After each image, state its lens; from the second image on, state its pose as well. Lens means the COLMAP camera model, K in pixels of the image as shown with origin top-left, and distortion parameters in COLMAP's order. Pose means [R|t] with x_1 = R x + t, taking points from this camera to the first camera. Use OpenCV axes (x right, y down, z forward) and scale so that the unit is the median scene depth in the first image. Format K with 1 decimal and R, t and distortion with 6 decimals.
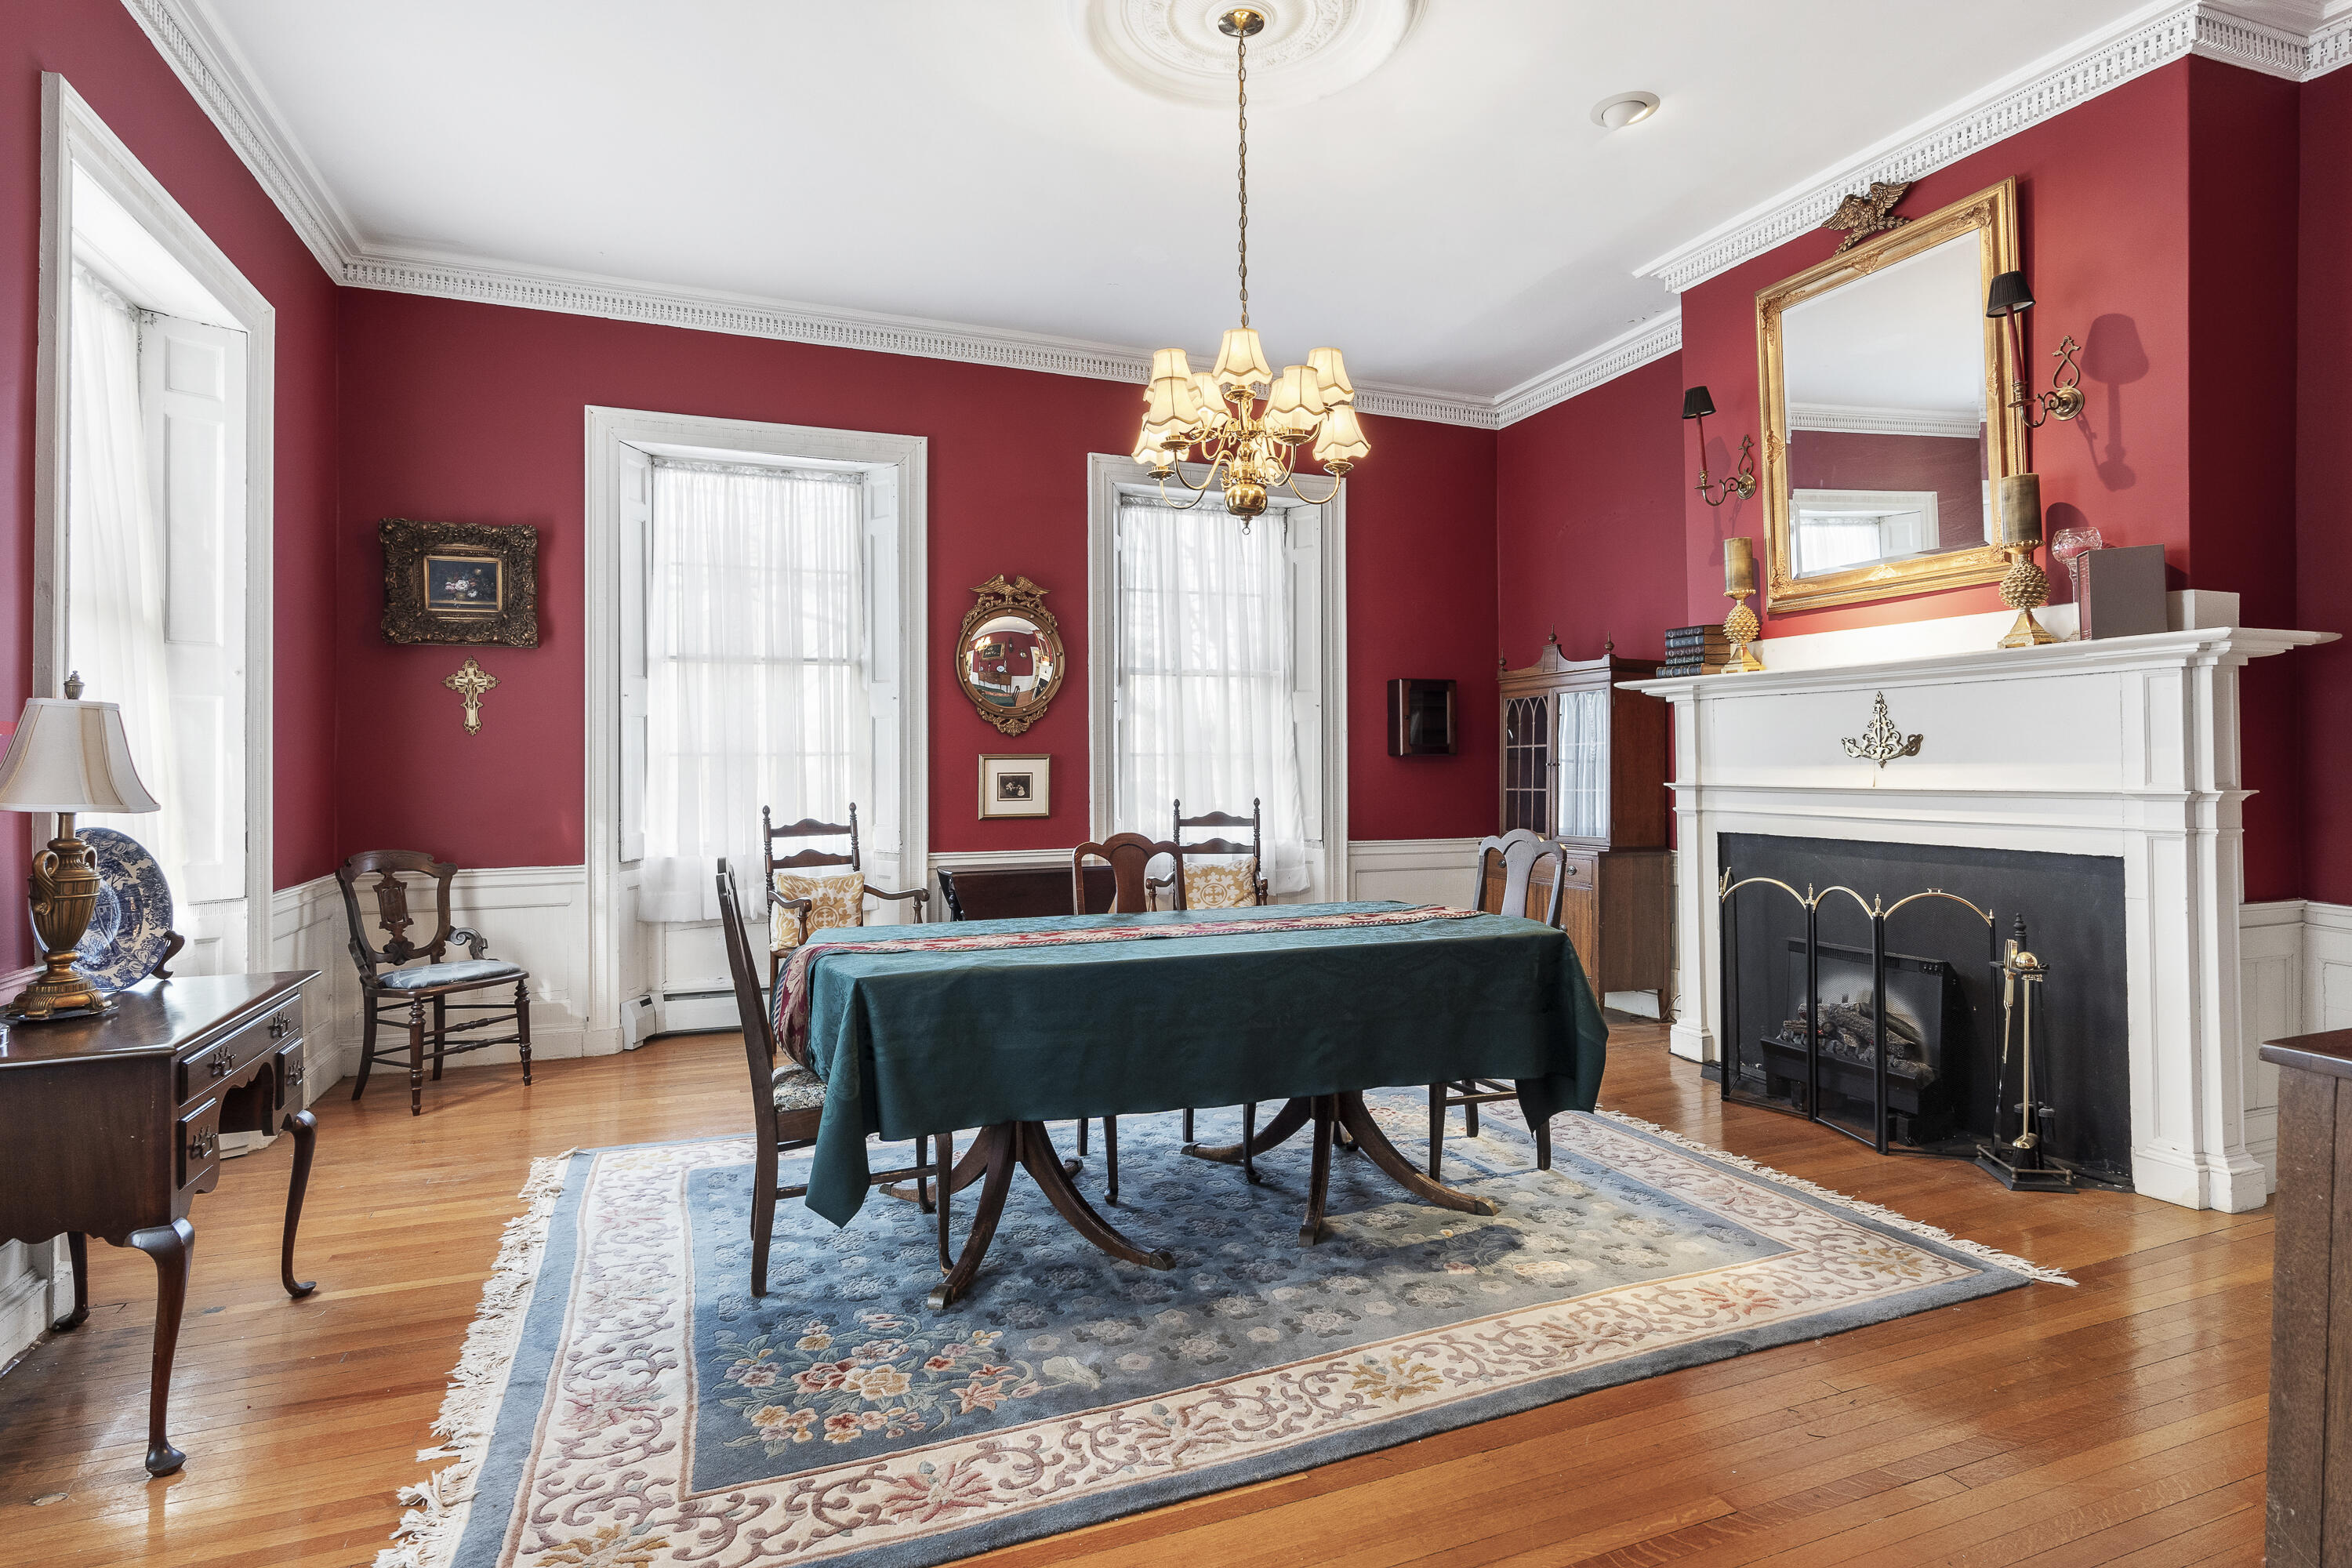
lens RADIAL K [[1217.9, 0, 1186.6], [0, 1217.9, 760.3], [0, 0, 1]] dist [-0.000173, 0.000231]
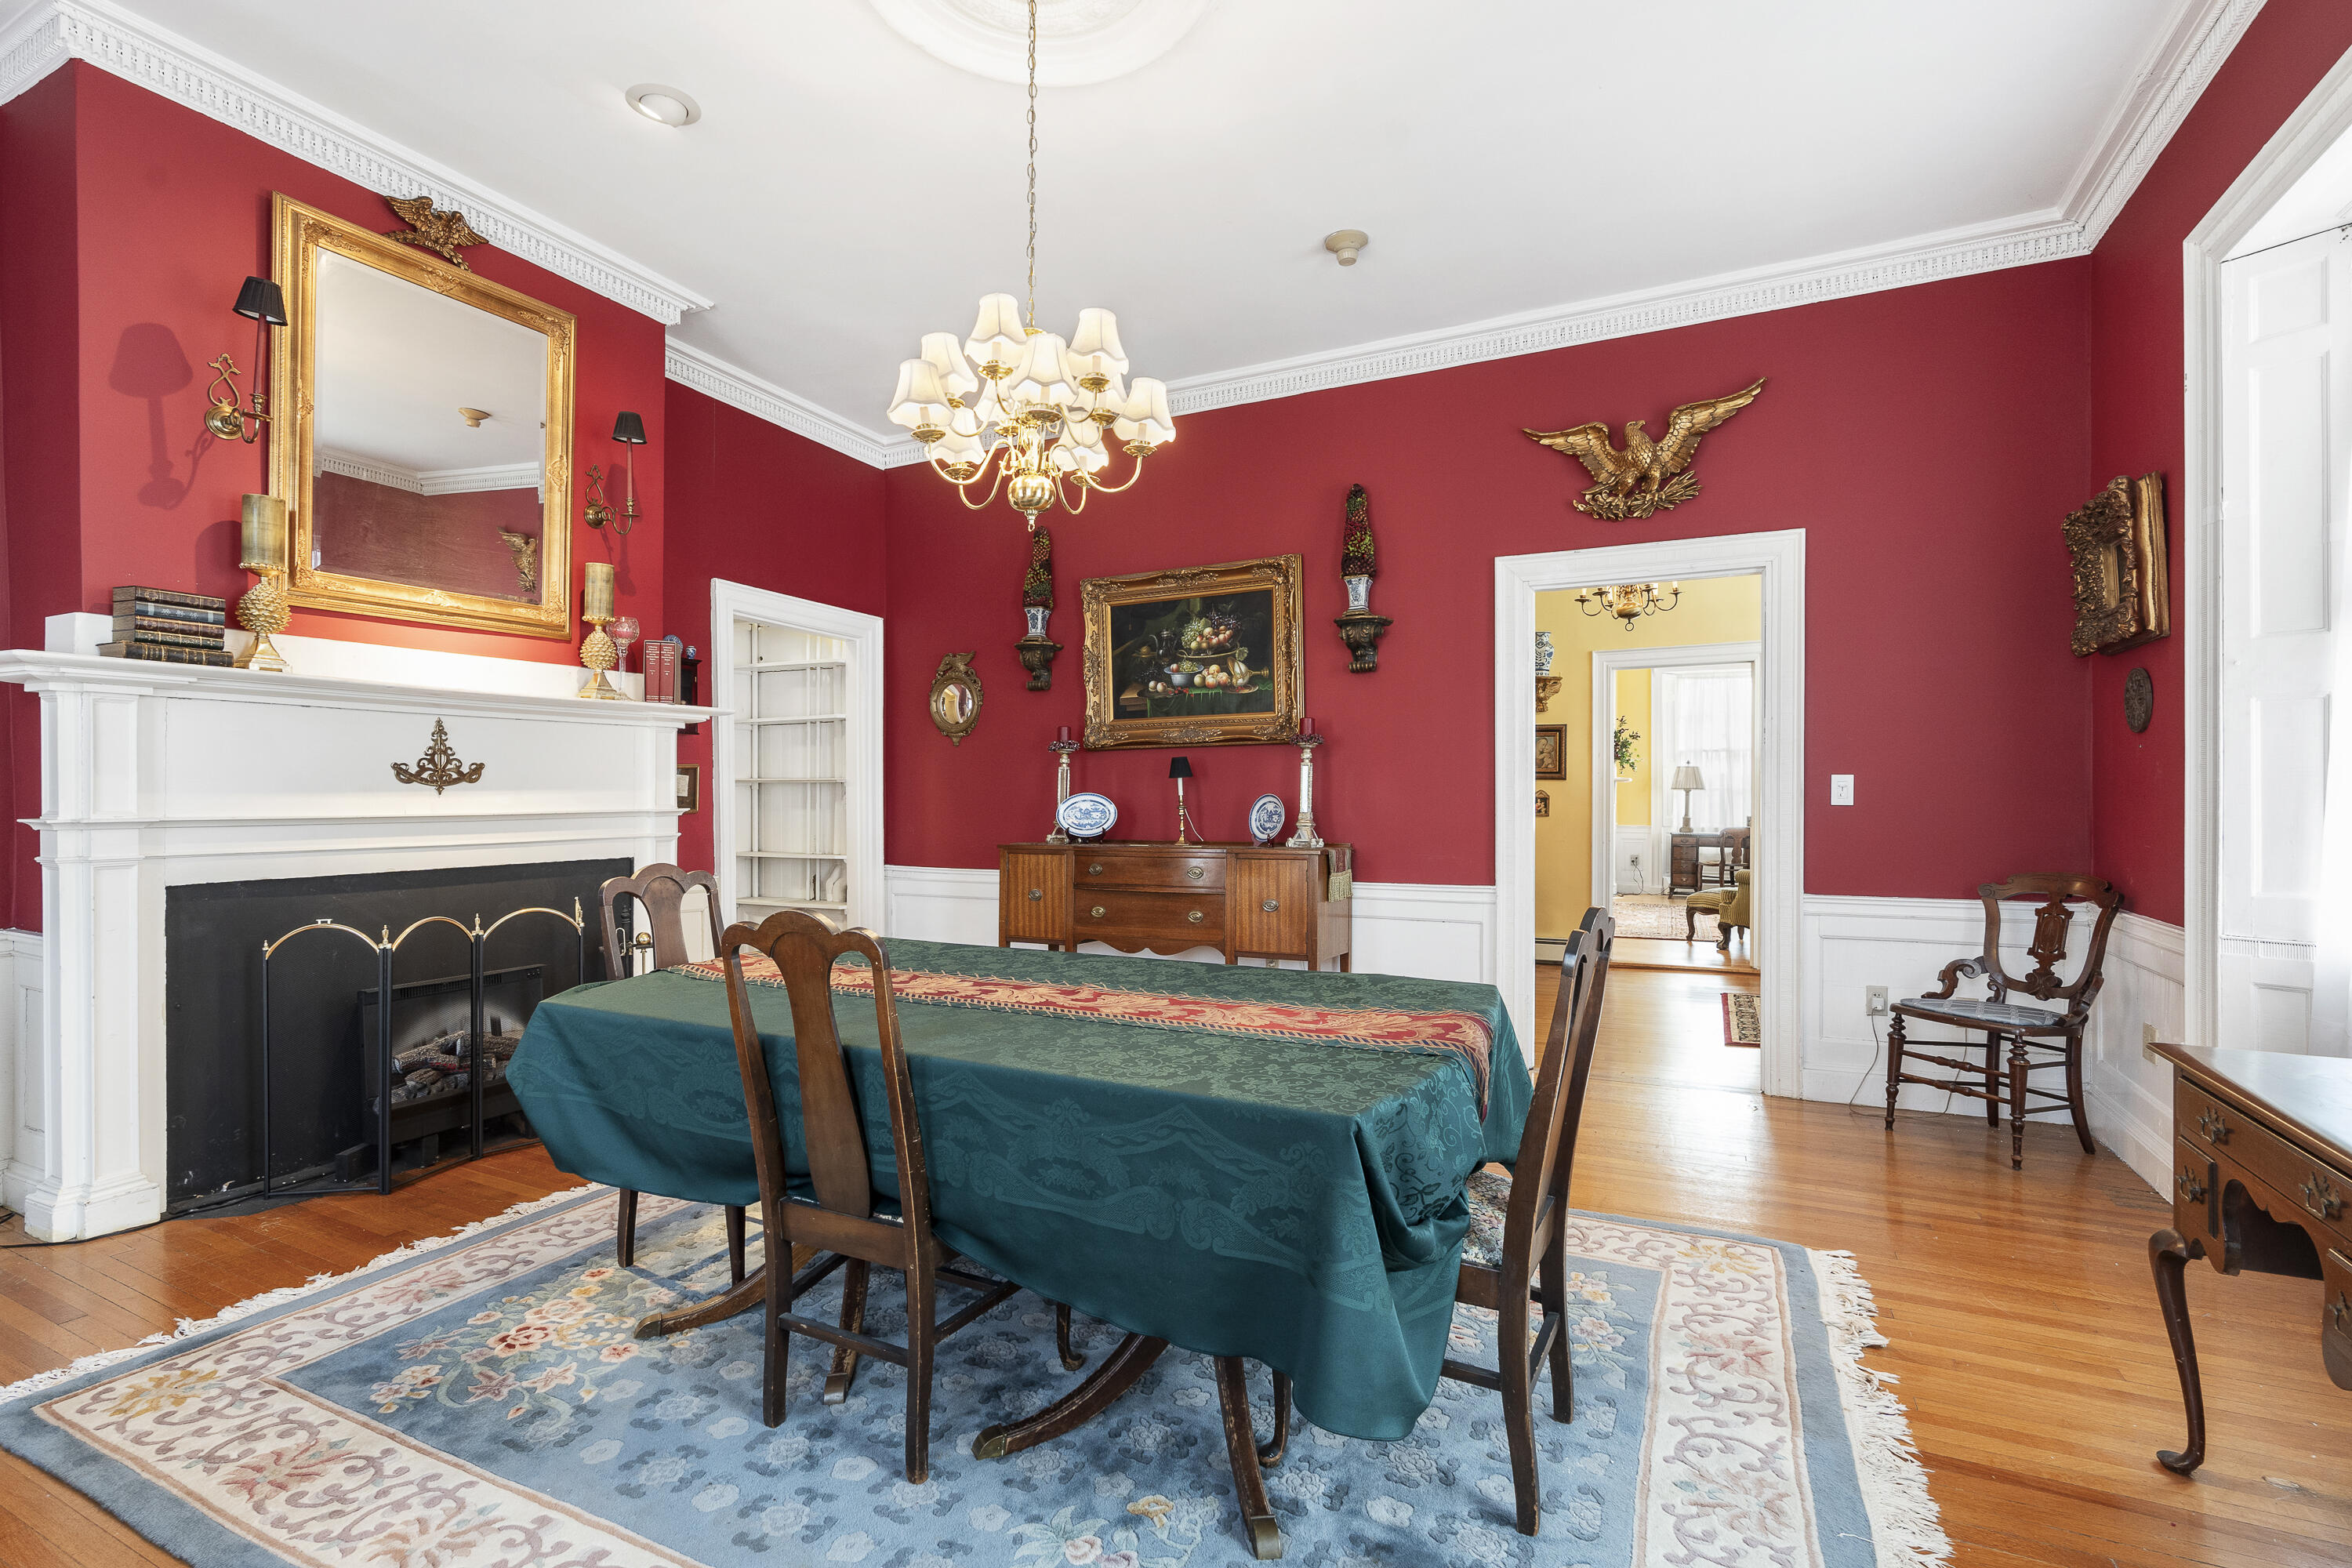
lens RADIAL K [[1077.0, 0, 1187.4], [0, 1077.0, 799.8], [0, 0, 1]] dist [-0.009250, 0.001742]
pose [[-0.669902, 0.002598, 0.742445, -0.501631], [0.002766, 0.999996, -0.001003, 0.013819], [-0.742445, 0.001382, -0.669906, 1.165772]]
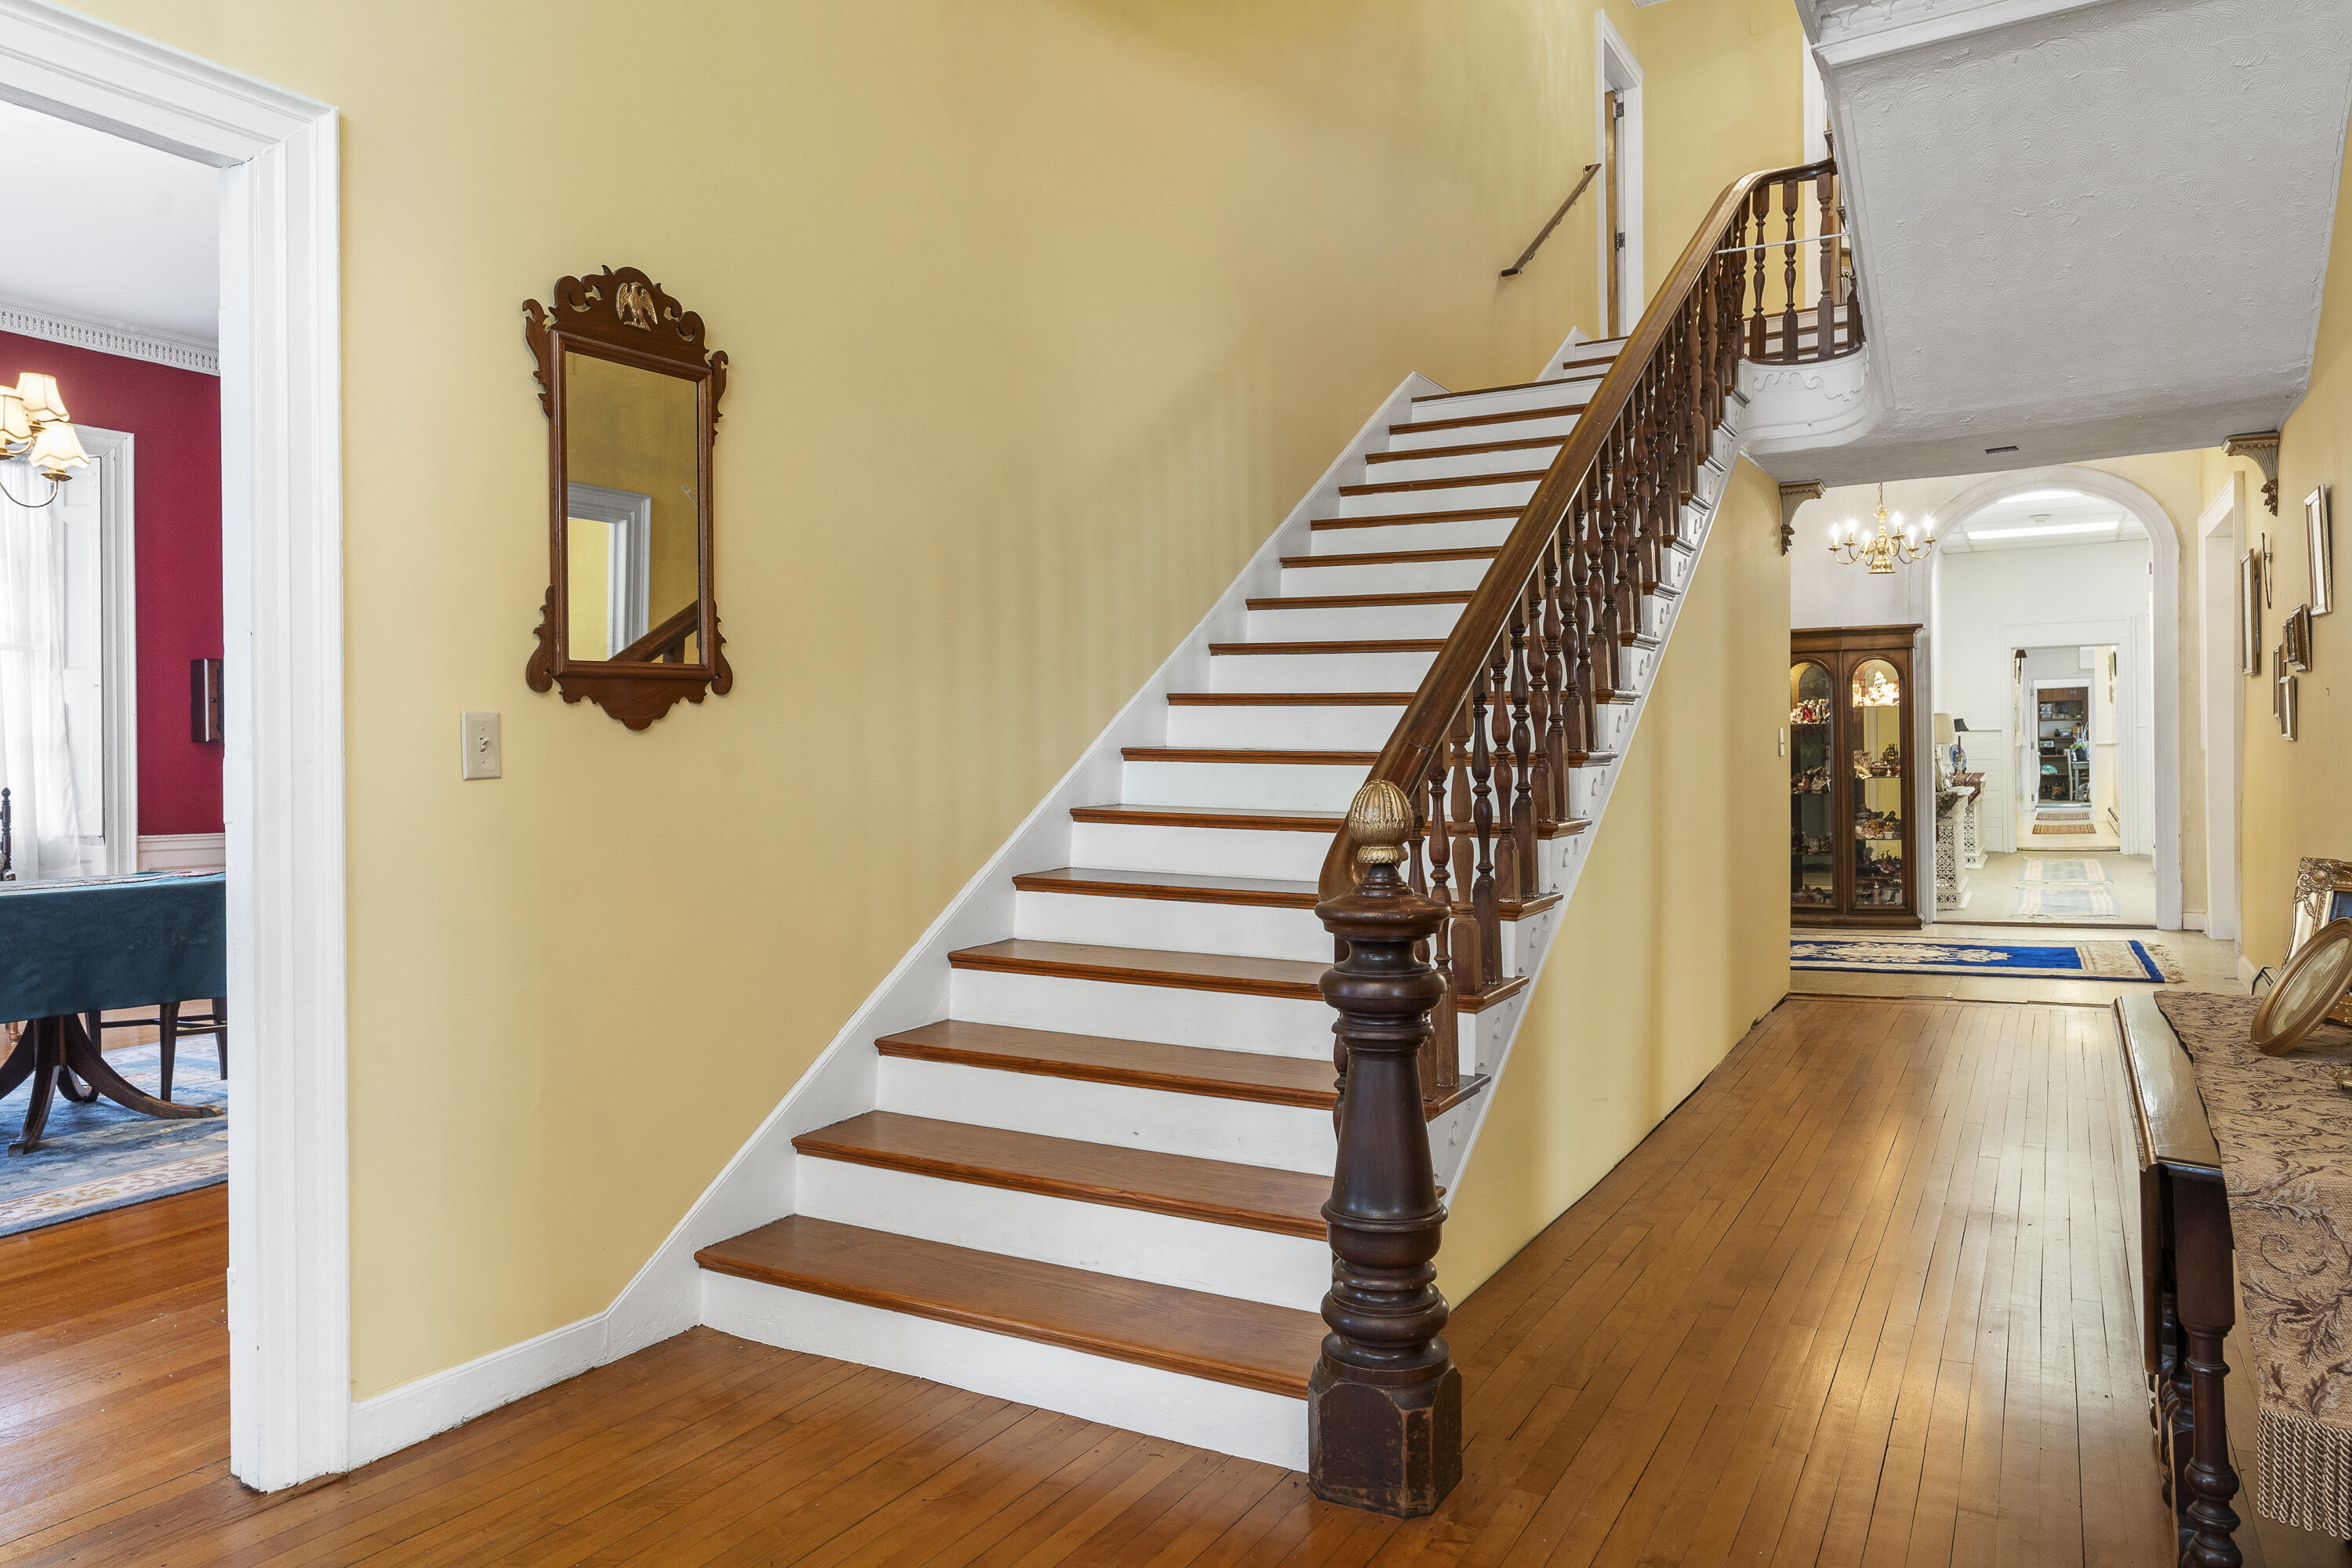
lens RADIAL K [[1543.3, 0, 1179.2], [0, 1543.3, 765.5], [0, 0, 1]] dist [-0.009434, 0.002336]
pose [[0.780163, -0.006969, 0.625537, 0.042493], [0.004838, 0.999975, 0.005106, 0.023211], [-0.625557, -0.000957, 0.780178, -0.698848]]
